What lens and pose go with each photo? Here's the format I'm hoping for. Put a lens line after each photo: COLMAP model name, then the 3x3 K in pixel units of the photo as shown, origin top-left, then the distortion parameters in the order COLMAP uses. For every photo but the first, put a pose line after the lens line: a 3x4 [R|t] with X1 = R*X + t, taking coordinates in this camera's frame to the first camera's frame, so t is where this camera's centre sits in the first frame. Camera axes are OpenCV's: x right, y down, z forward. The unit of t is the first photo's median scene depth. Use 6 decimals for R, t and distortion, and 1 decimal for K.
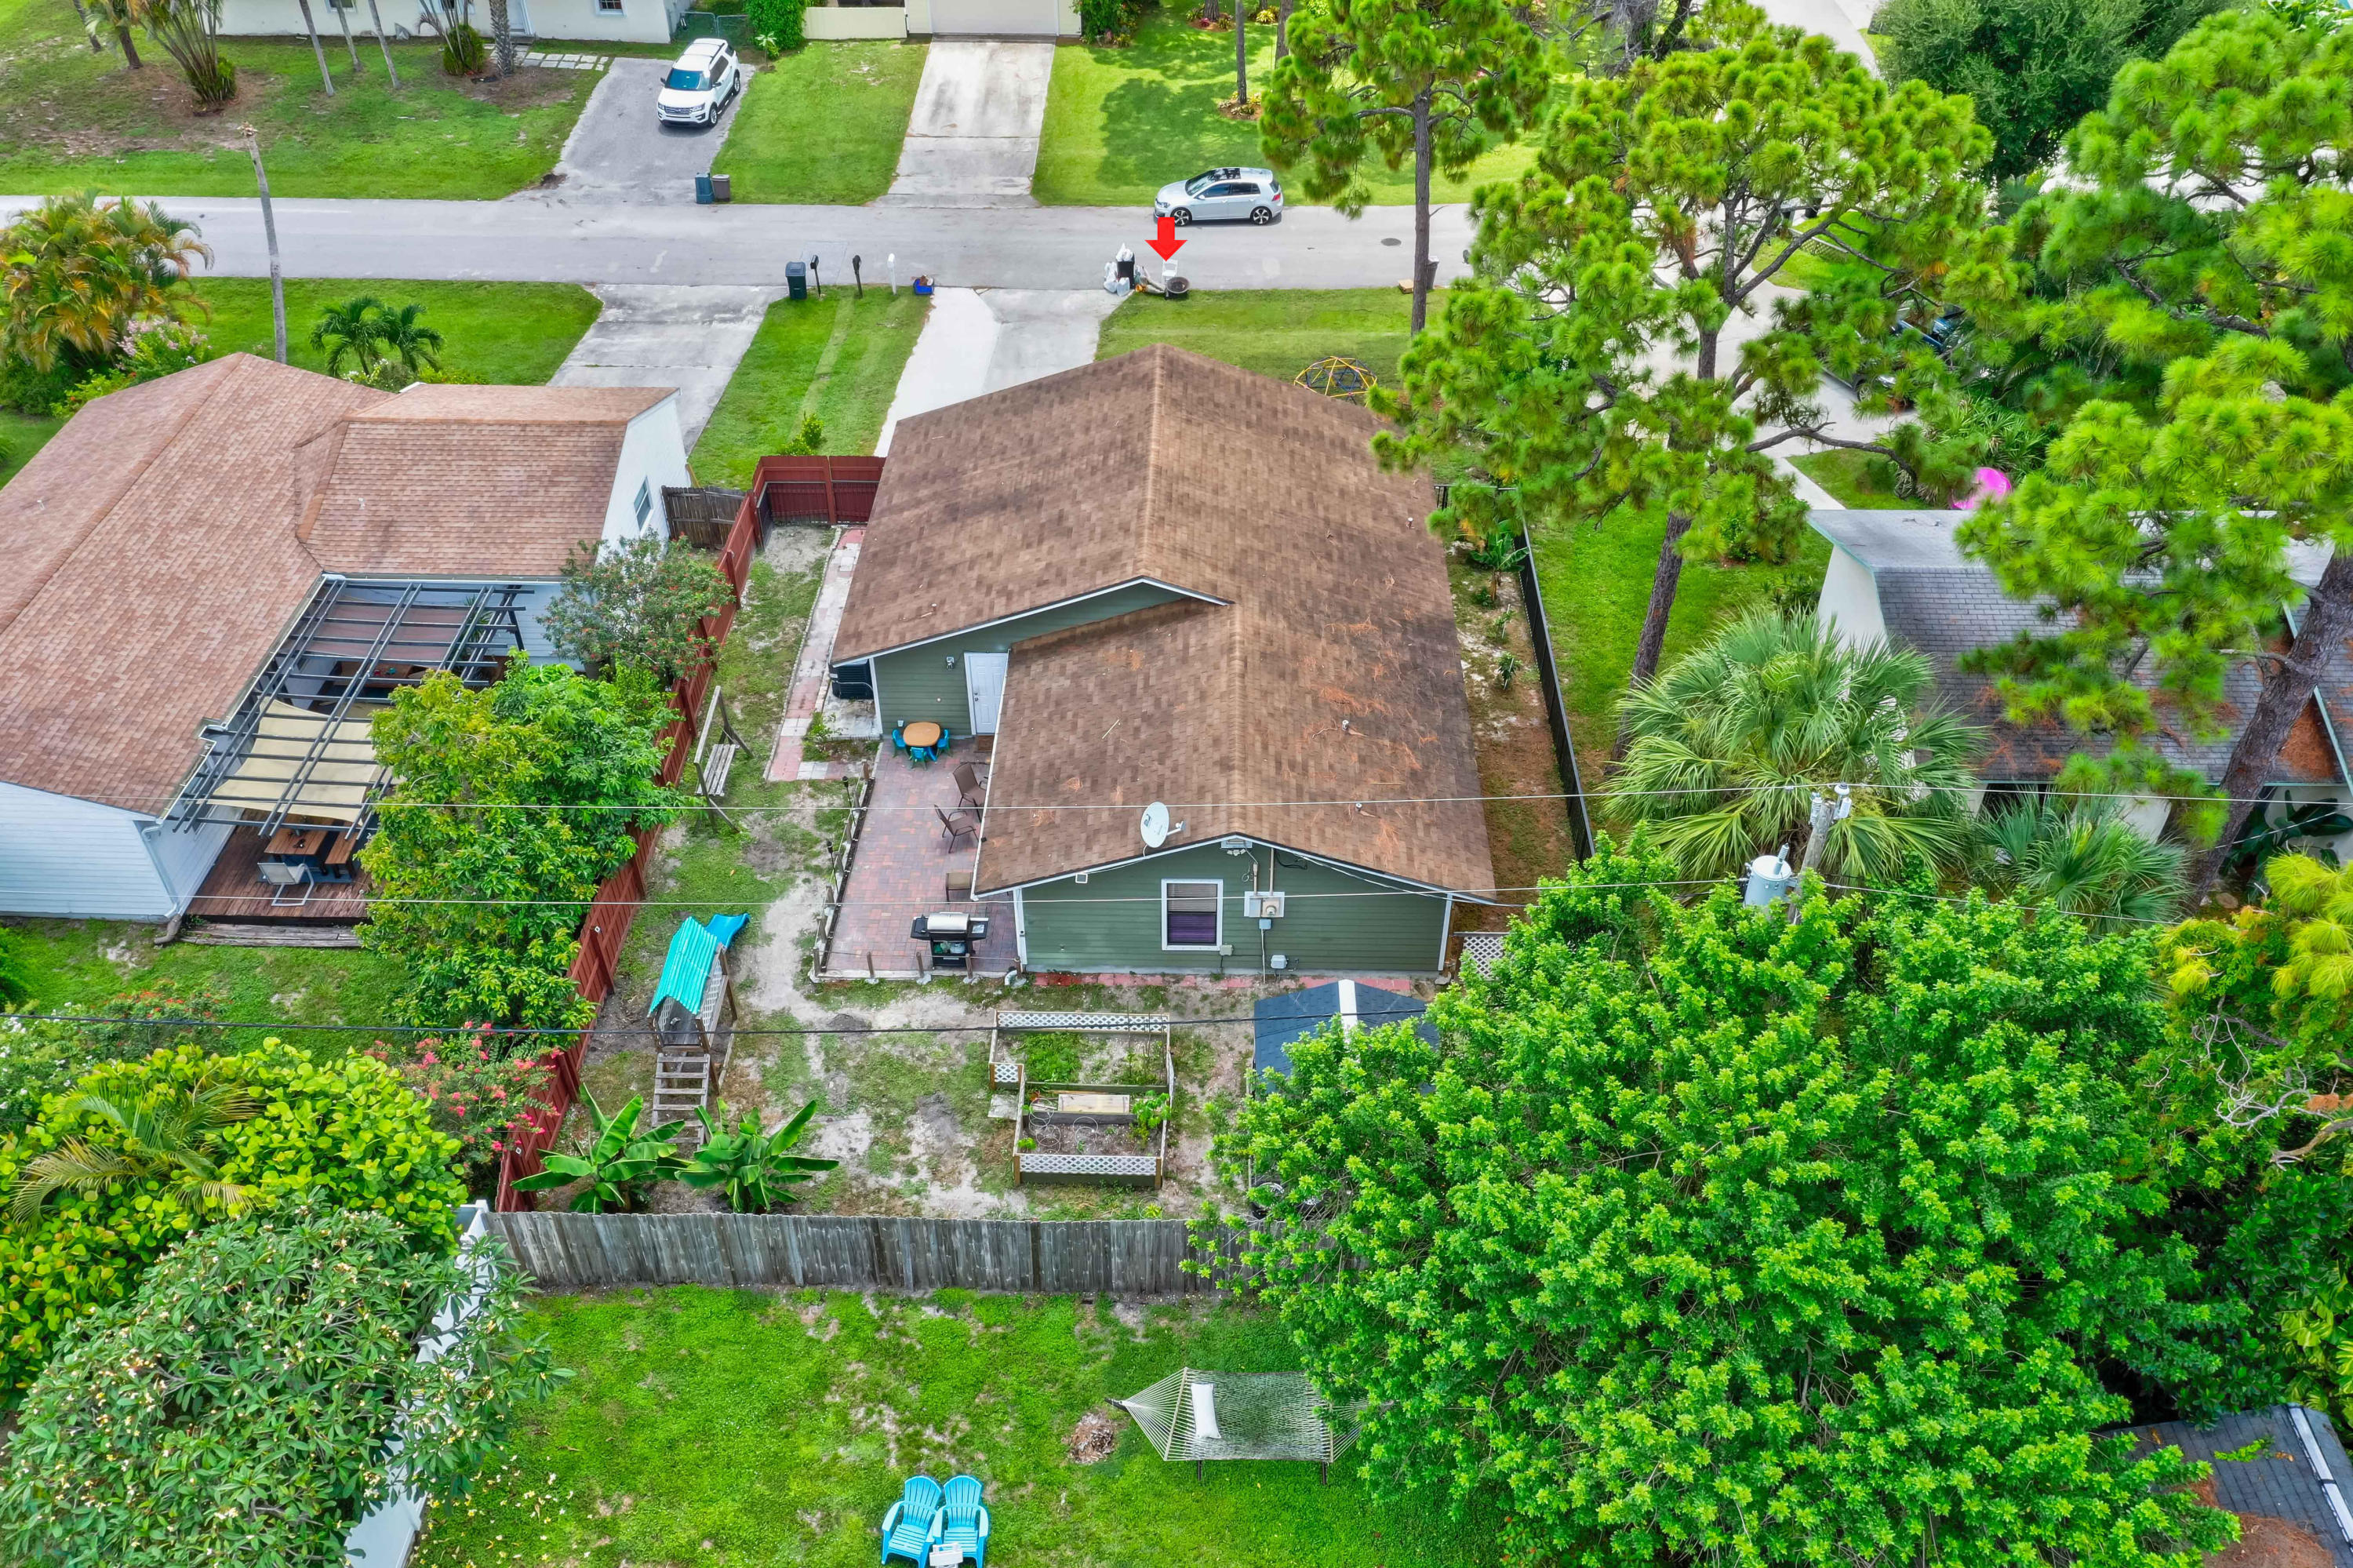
lens RADIAL K [[1866.5, 0, 1154.1], [0, 1866.5, 788.3], [0, 0, 1]] dist [0.008964, 0.001708]
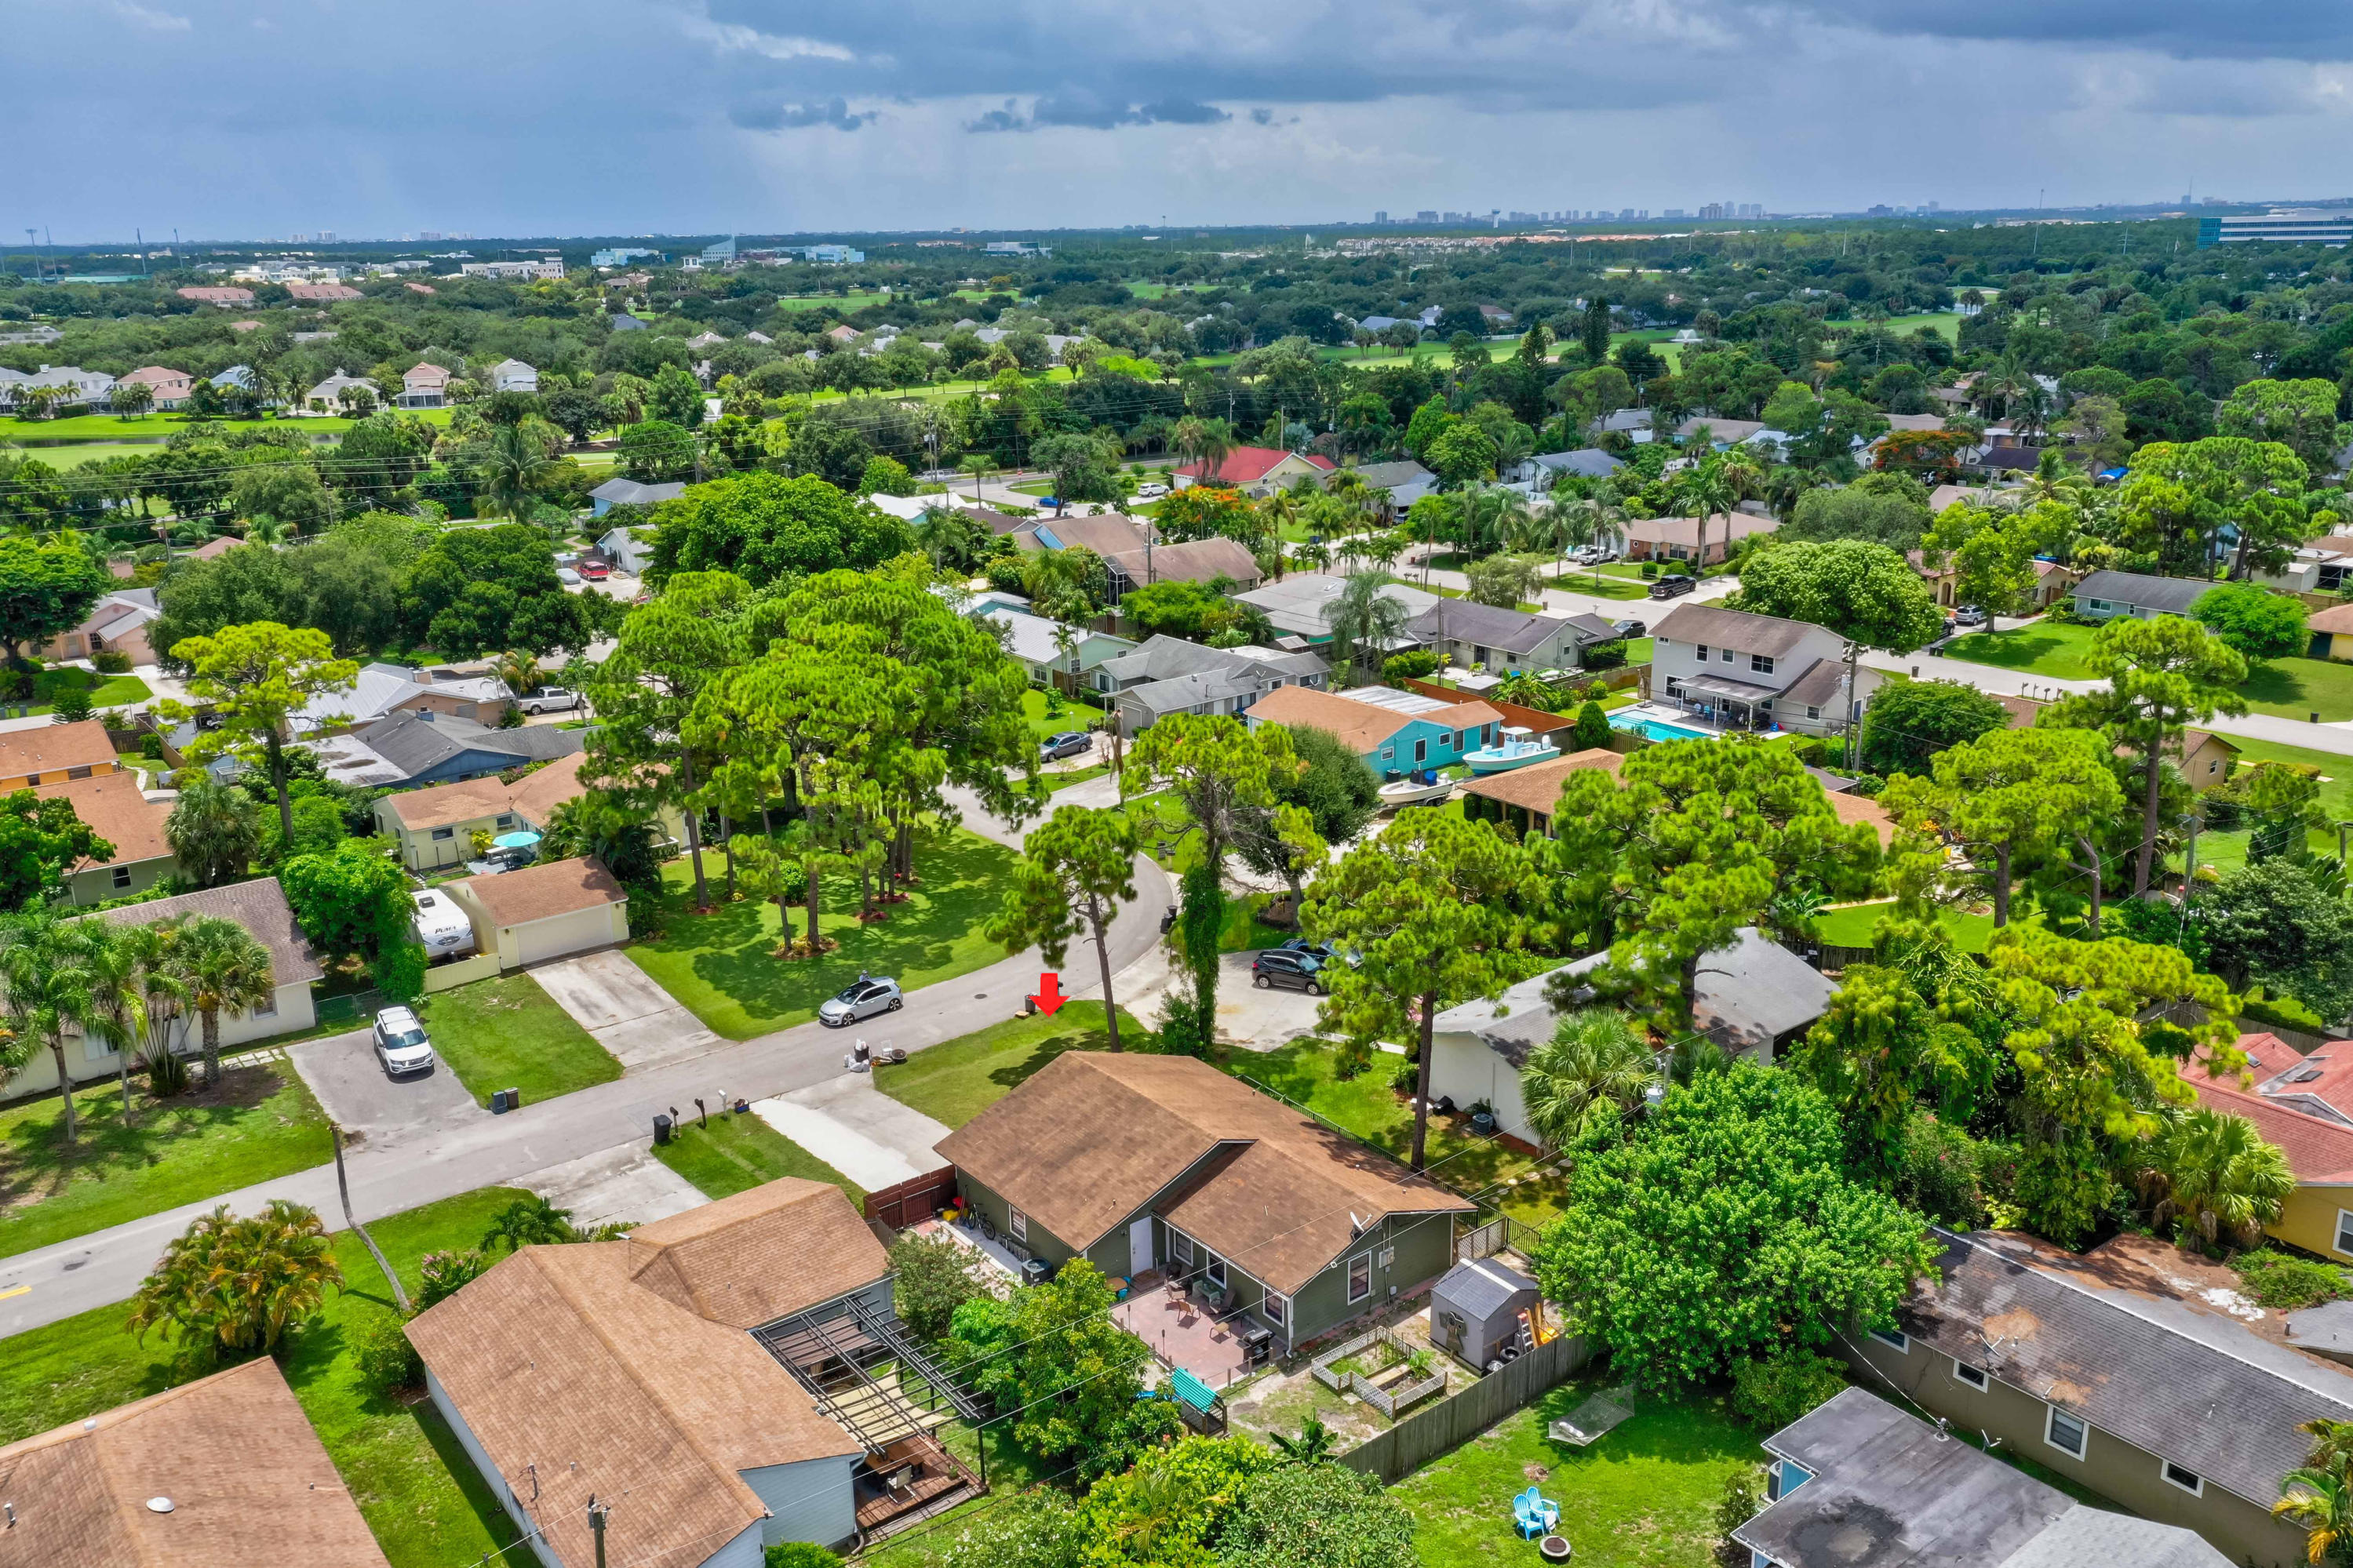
lens RADIAL K [[1880.5, 0, 1176.5], [0, 1880.5, 784.0], [0, 0, 1]] dist [0.013237, 0.002367]
pose [[0.772204, -0.194085, 0.605006, -0.655189], [0.420945, 0.869522, -0.258335, 0.028374], [-0.475927, 0.454161, 0.753147, -0.339174]]
